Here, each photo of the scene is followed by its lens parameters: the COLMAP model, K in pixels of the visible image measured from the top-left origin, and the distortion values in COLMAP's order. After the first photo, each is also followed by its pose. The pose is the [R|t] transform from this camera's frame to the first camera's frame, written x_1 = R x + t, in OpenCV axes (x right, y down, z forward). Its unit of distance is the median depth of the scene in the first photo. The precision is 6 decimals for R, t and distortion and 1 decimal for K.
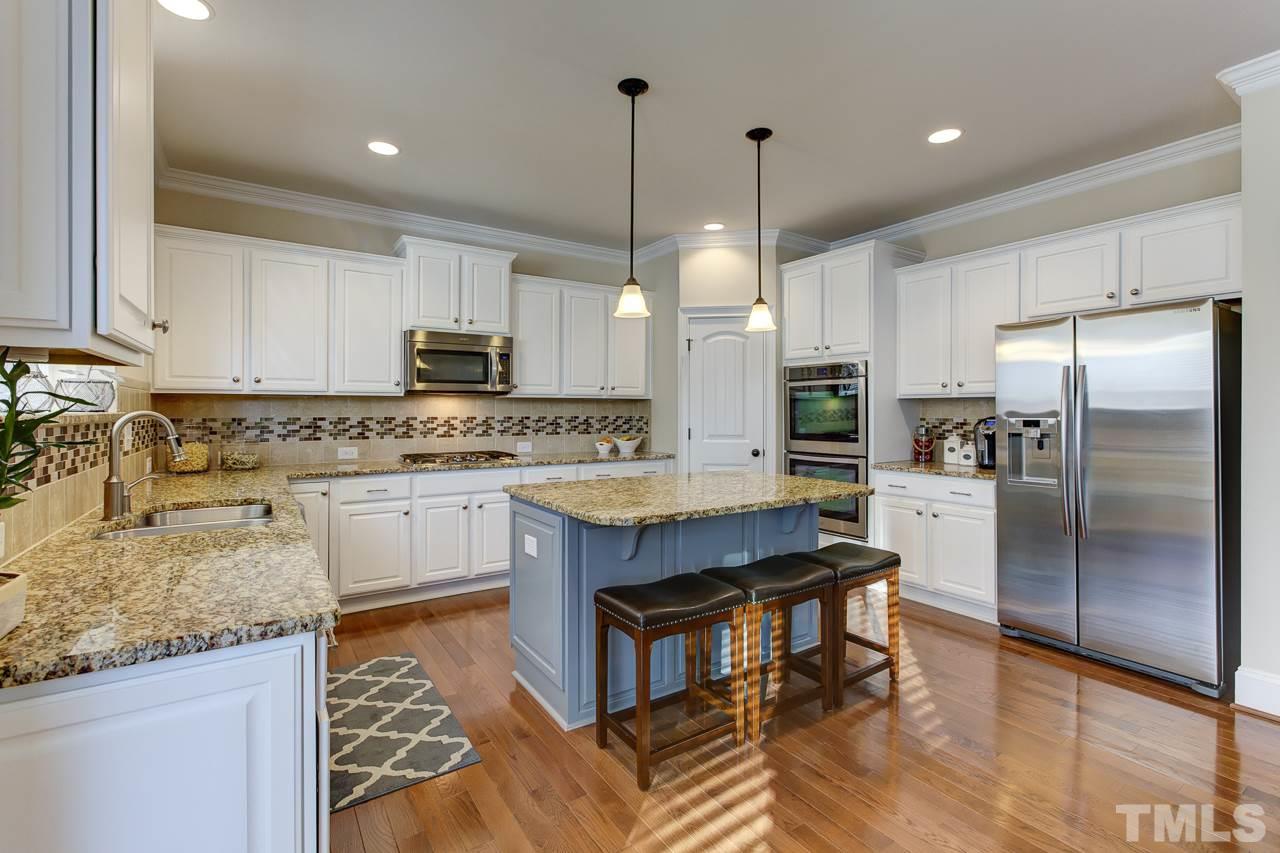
lens RADIAL K [[574.8, 0, 638.8], [0, 574.8, 409.0], [0, 0, 1]] dist [0.000547, 0.000223]
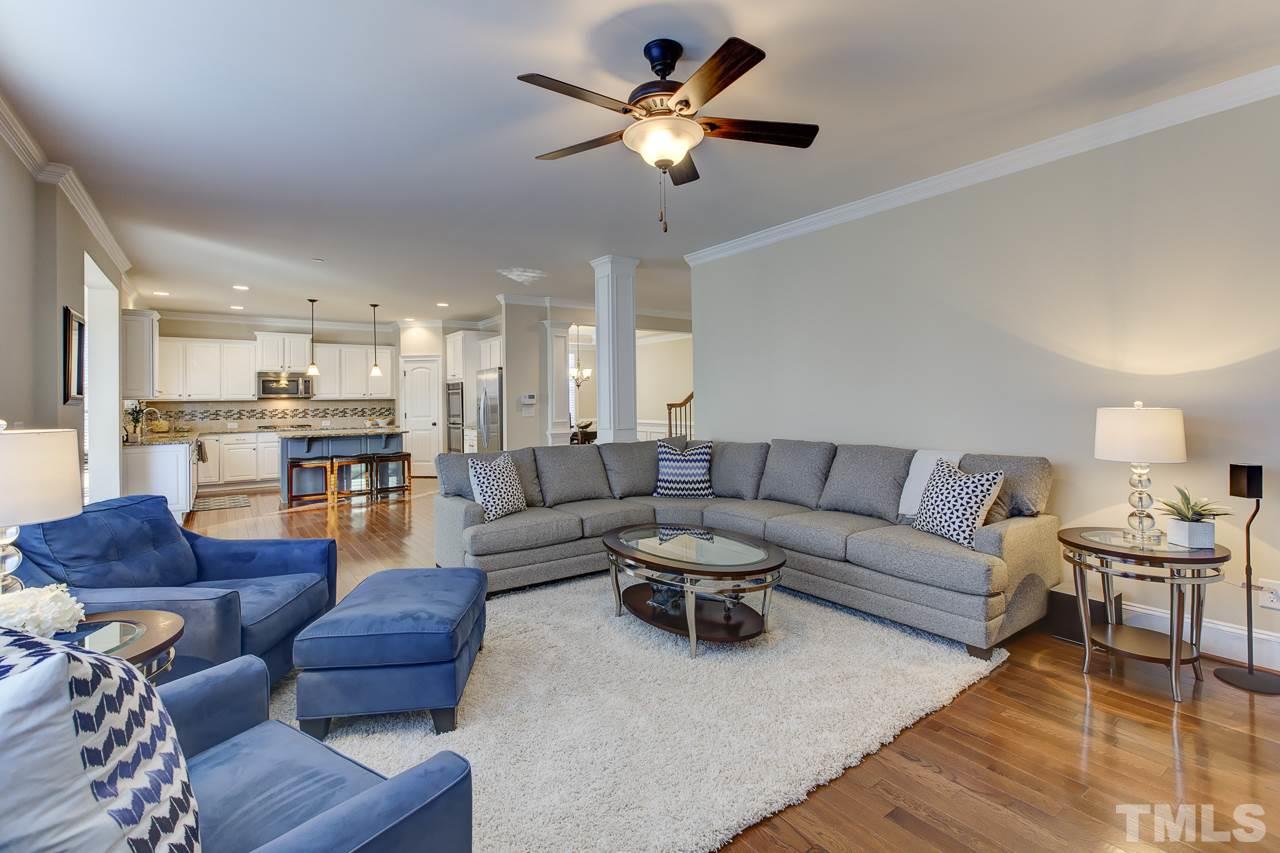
lens RADIAL K [[589.6, 0, 641.0], [0, 589.6, 399.5], [0, 0, 1]] dist [0.020306, 0.000078]
pose [[0.999644, -0.013694, 0.022914, 0.958739], [0.013692, 0.999906, 0.000225, -0.004543], [-0.022915, 0.000089, 0.999737, -1.264383]]
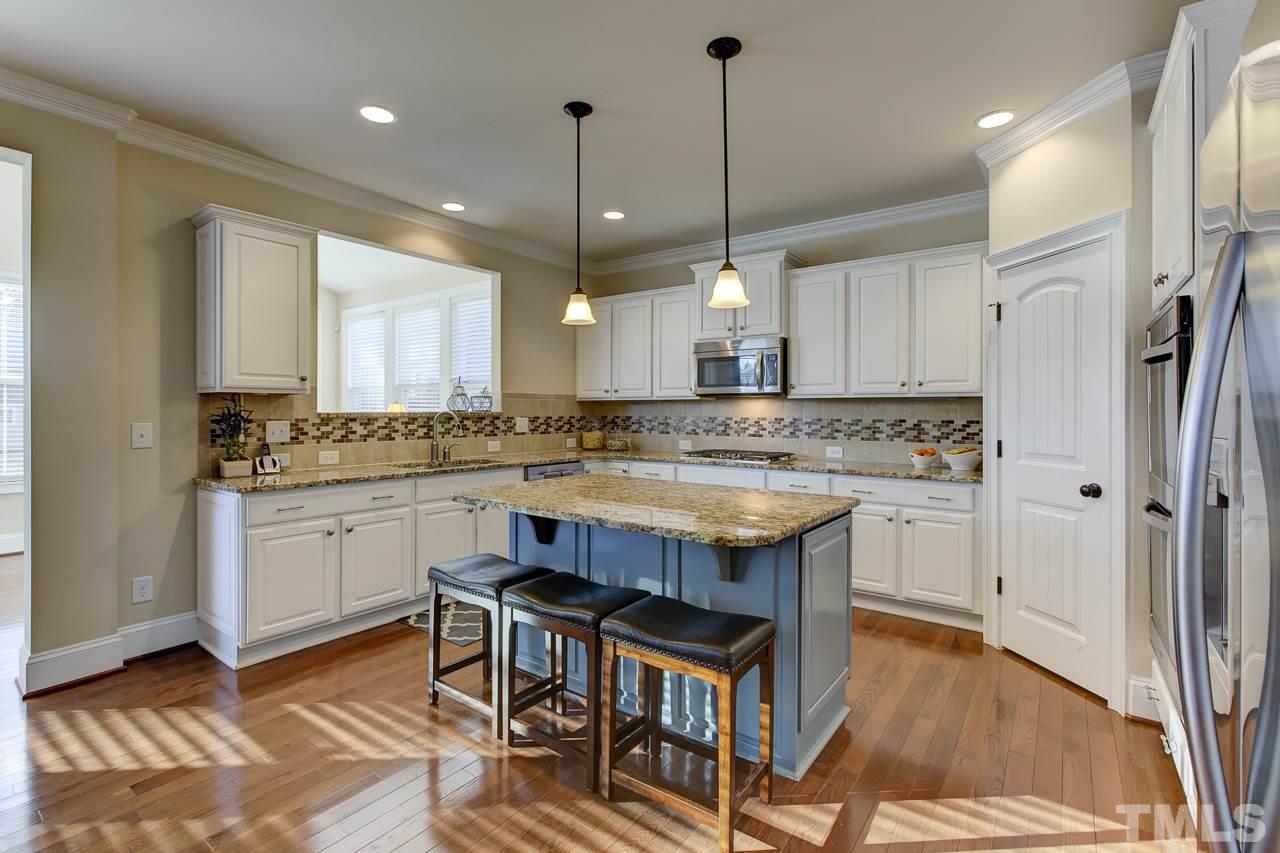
lens RADIAL K [[589.6, 0, 641.0], [0, 589.6, 399.5], [0, 0, 1]] dist [0.020306, 0.000078]
pose [[0.342816, -0.018156, -0.939227, 0.612257], [-0.002148, 0.999795, -0.020111, 0.002397], [0.939400, 0.008912, 0.342707, 0.419240]]
